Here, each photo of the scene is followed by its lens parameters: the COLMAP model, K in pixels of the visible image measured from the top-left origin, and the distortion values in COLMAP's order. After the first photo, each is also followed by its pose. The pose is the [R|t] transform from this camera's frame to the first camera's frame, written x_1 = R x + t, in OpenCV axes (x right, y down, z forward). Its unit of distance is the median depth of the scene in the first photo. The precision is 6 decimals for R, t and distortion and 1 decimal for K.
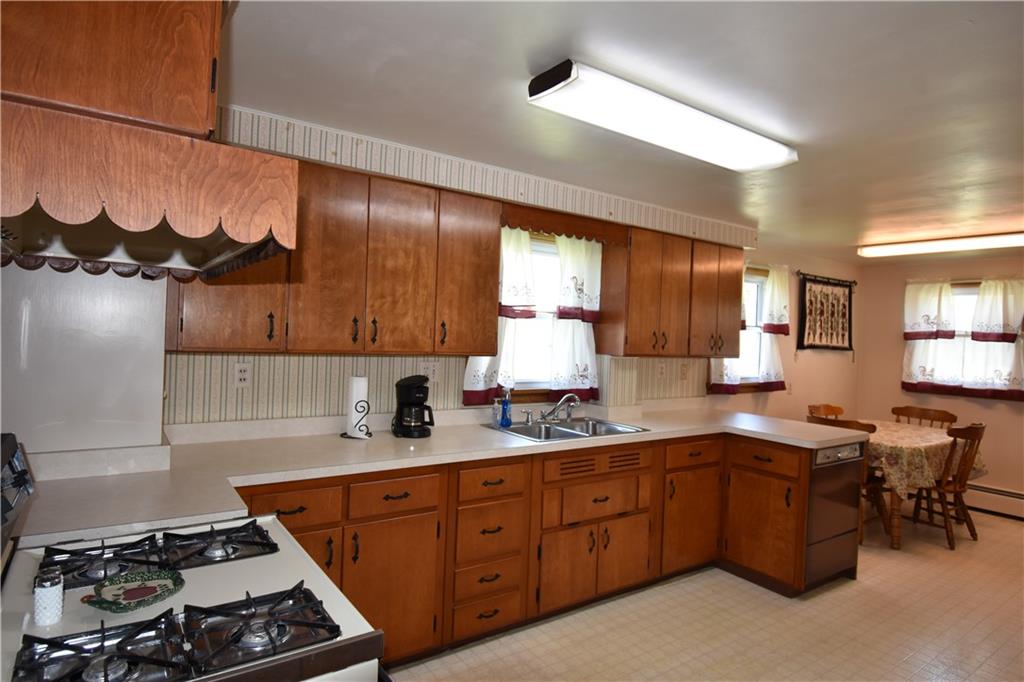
lens RADIAL K [[571.4, 0, 516.7], [0, 571.4, 338.5], [0, 0, 1]] dist [0.019381, -0.025891]
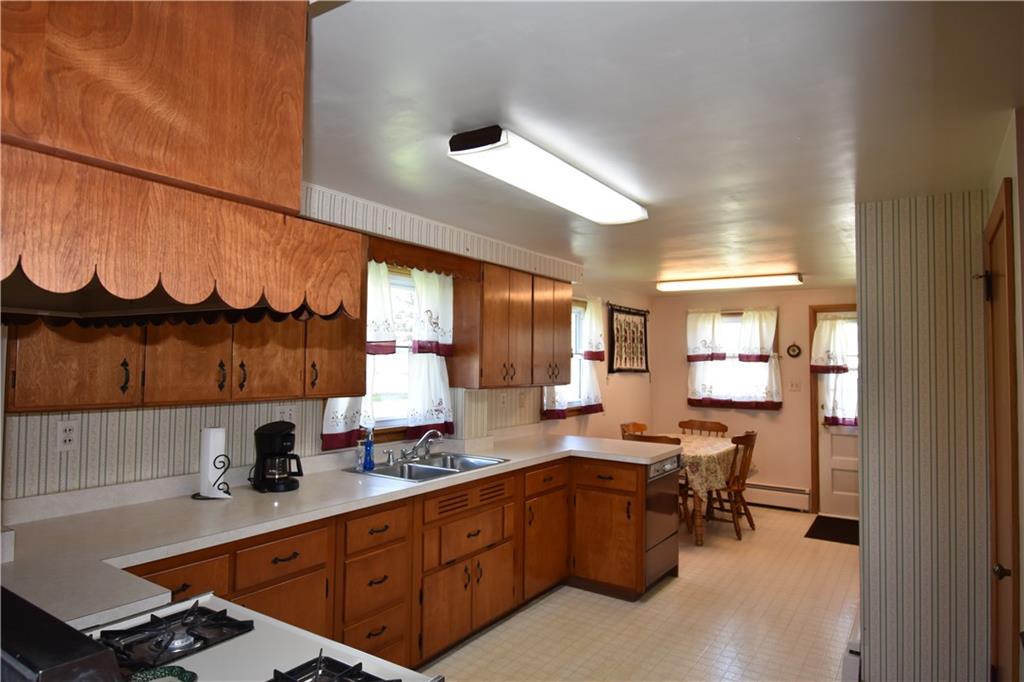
lens RADIAL K [[611.7, 0, 513.4], [0, 611.7, 339.5], [0, 0, 1]] dist [0.028186, -0.041483]
pose [[0.932367, -0.013943, 0.361245, -0.163836], [0.026902, 0.999161, -0.030868, -0.023774], [-0.360512, 0.038498, 0.931960, -0.041543]]
